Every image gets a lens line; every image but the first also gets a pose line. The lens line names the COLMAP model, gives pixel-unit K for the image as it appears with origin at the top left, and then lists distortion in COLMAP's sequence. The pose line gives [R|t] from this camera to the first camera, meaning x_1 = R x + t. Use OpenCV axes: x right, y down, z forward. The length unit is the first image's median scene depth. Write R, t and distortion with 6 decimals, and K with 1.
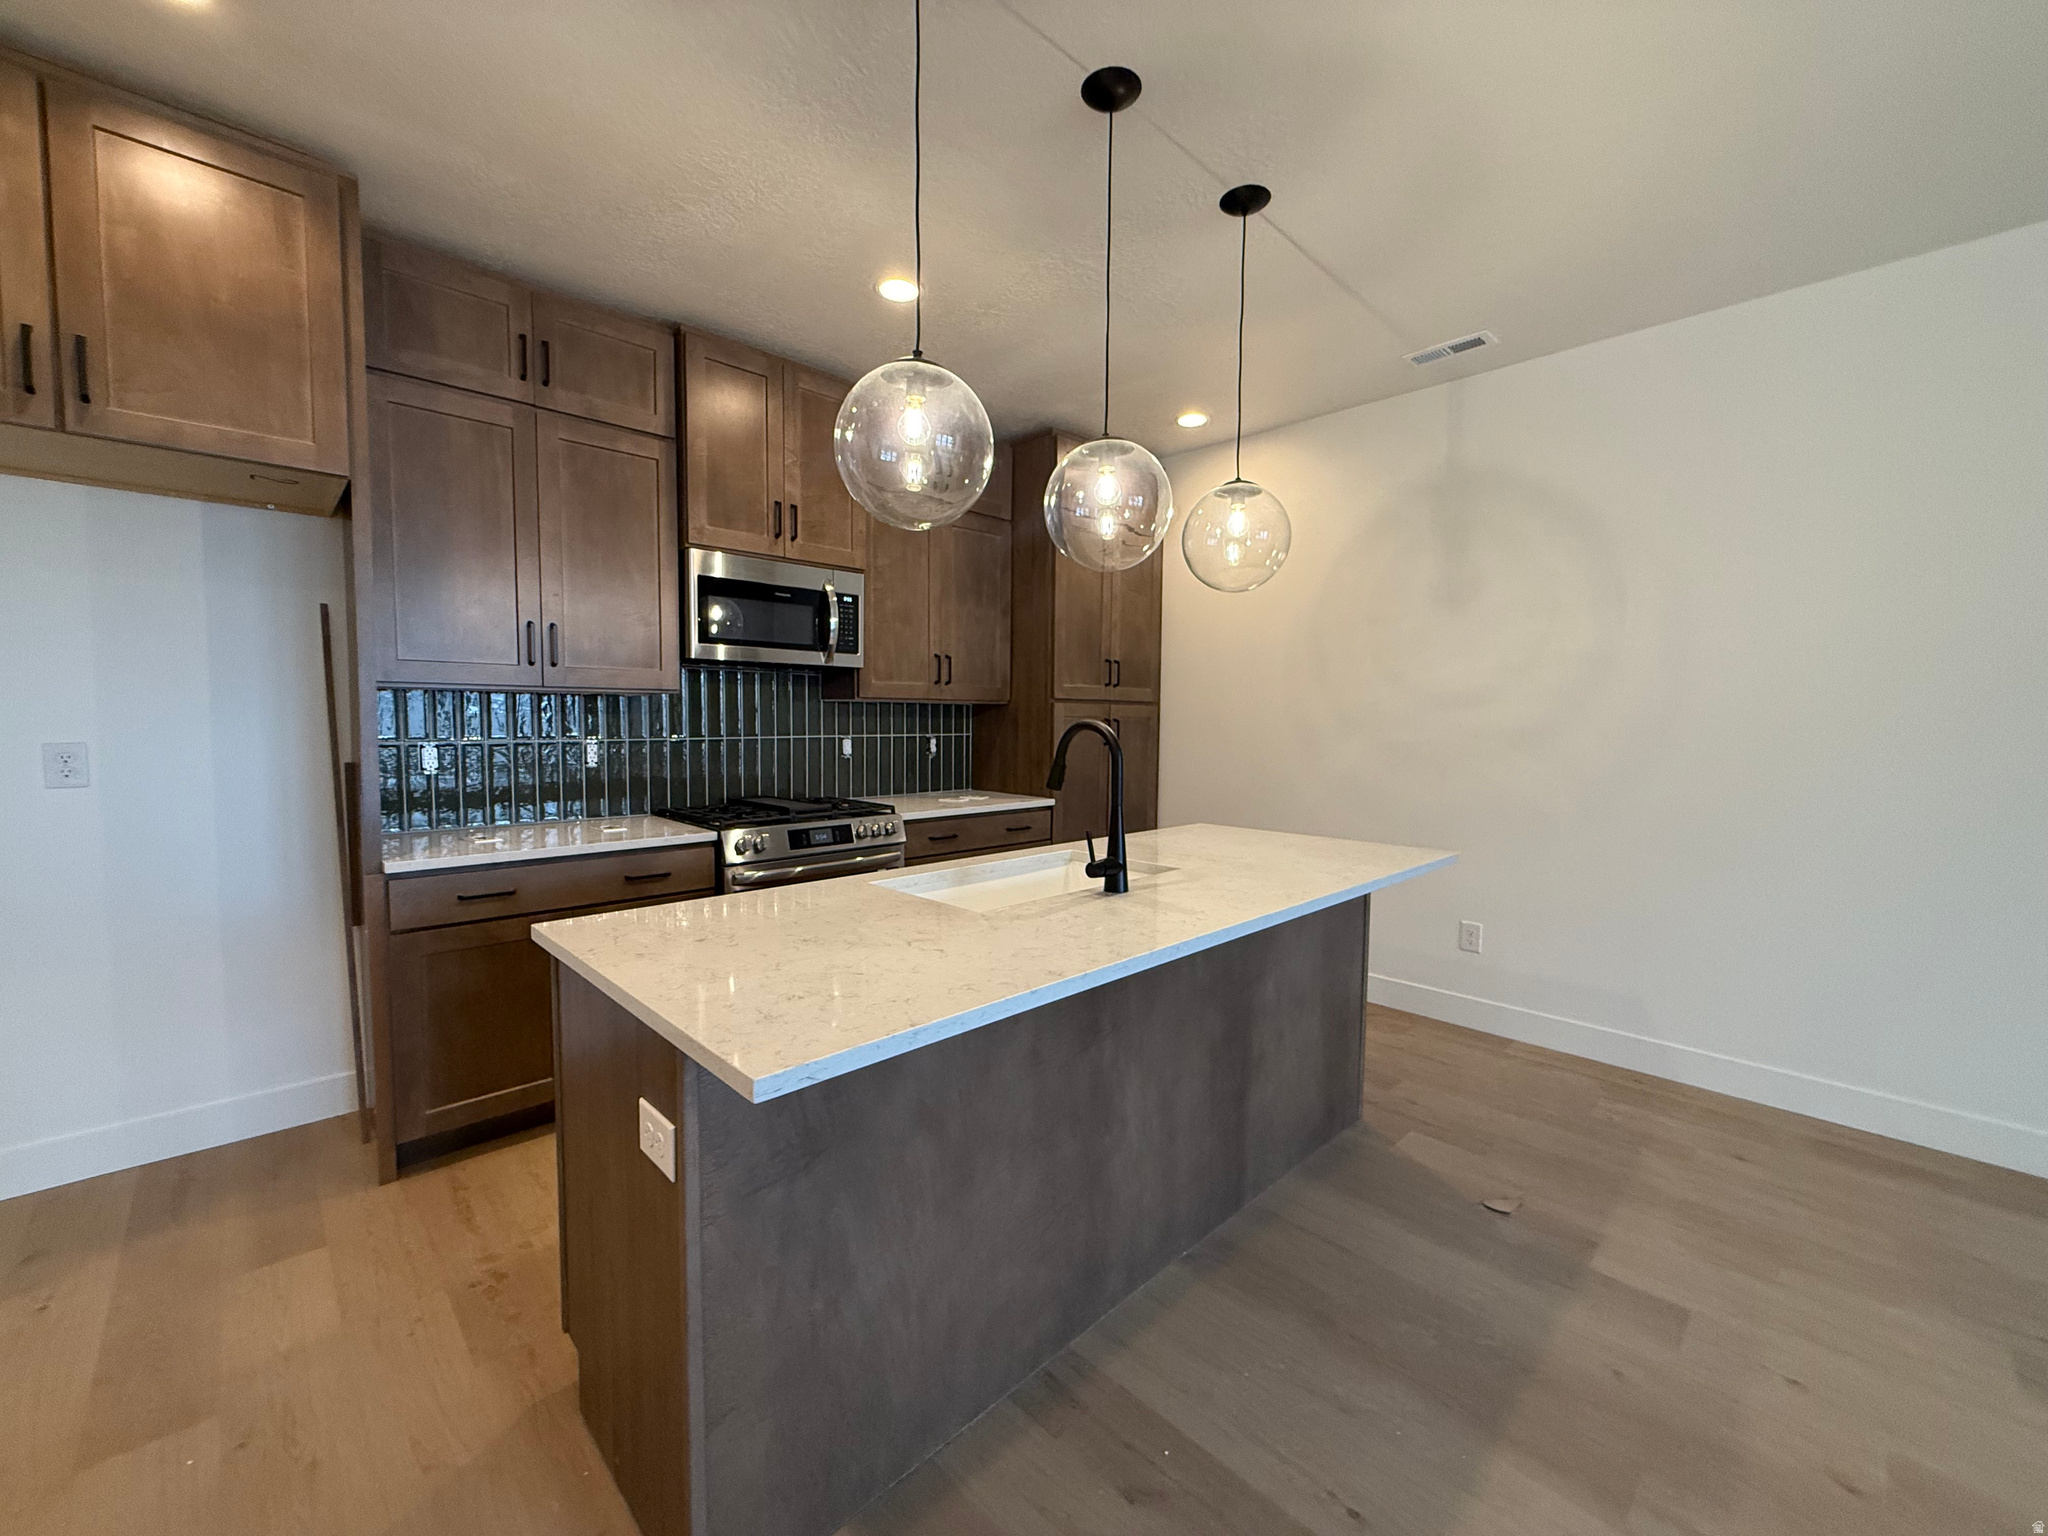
lens RADIAL K [[817.2, 0, 1018.8], [0, 817.2, 766.3], [0, 0, 1]] dist [-0.000856, 0.000081]
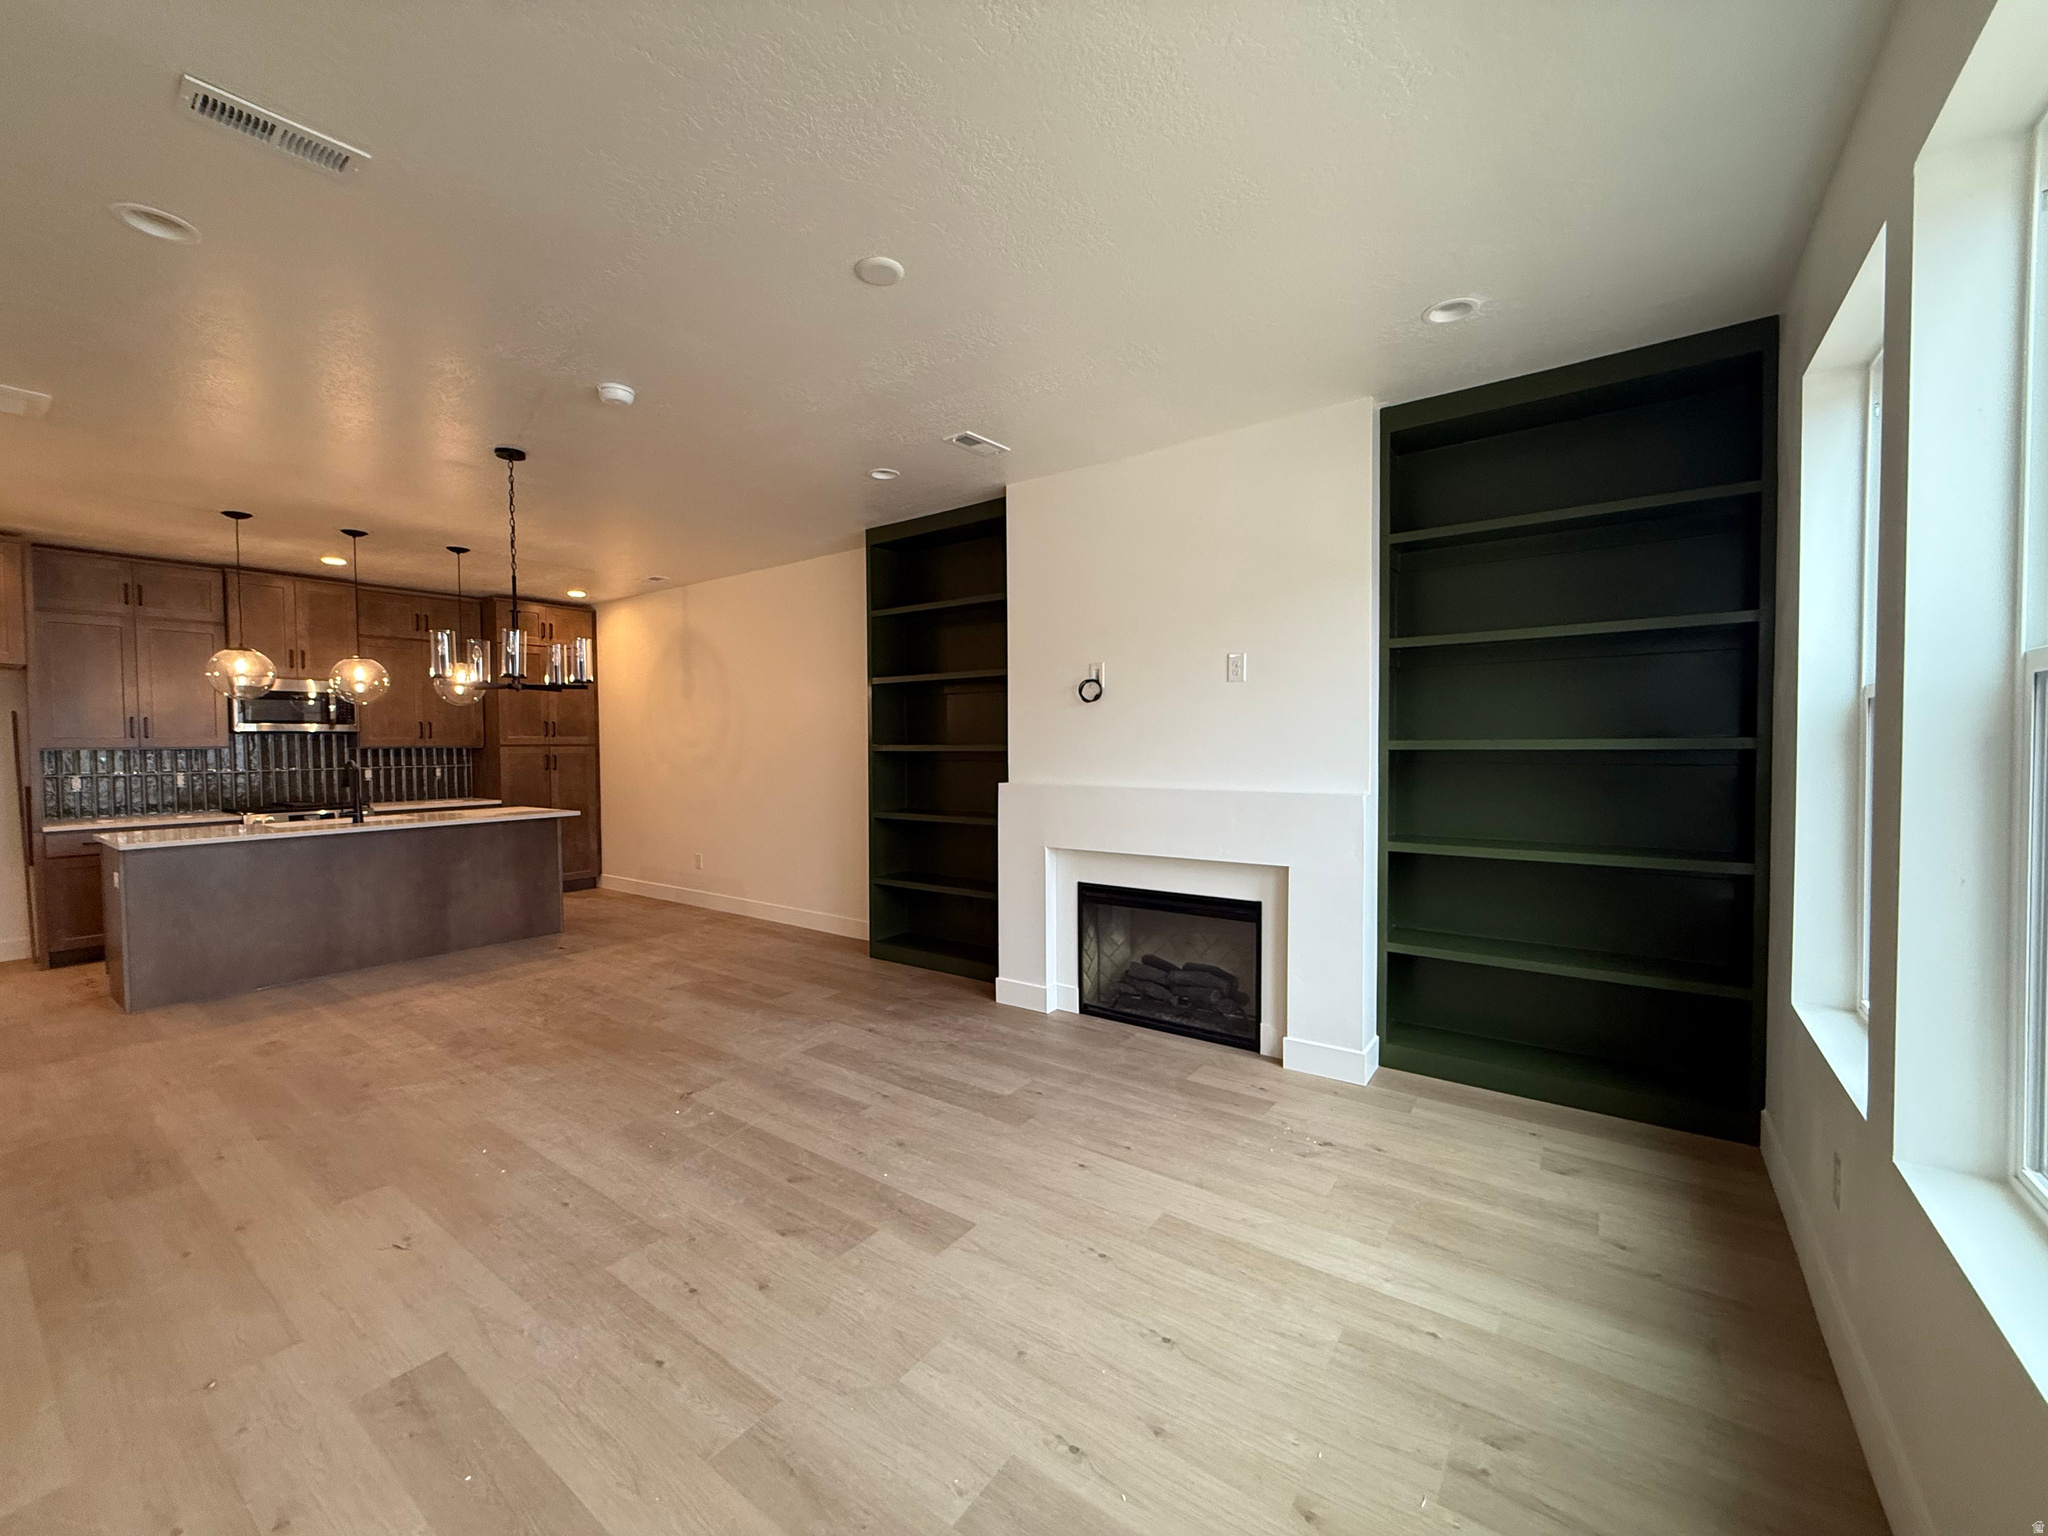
lens RADIAL K [[817.2, 0, 1018.8], [0, 817.2, 766.3], [0, 0, 1]] dist [-0.000856, 0.000081]
pose [[0.983035, -0.016841, 0.182642, 1.148566], [0.021442, 0.999500, -0.023246, 0.043462], [-0.182159, 0.026768, 0.982905, -1.345726]]
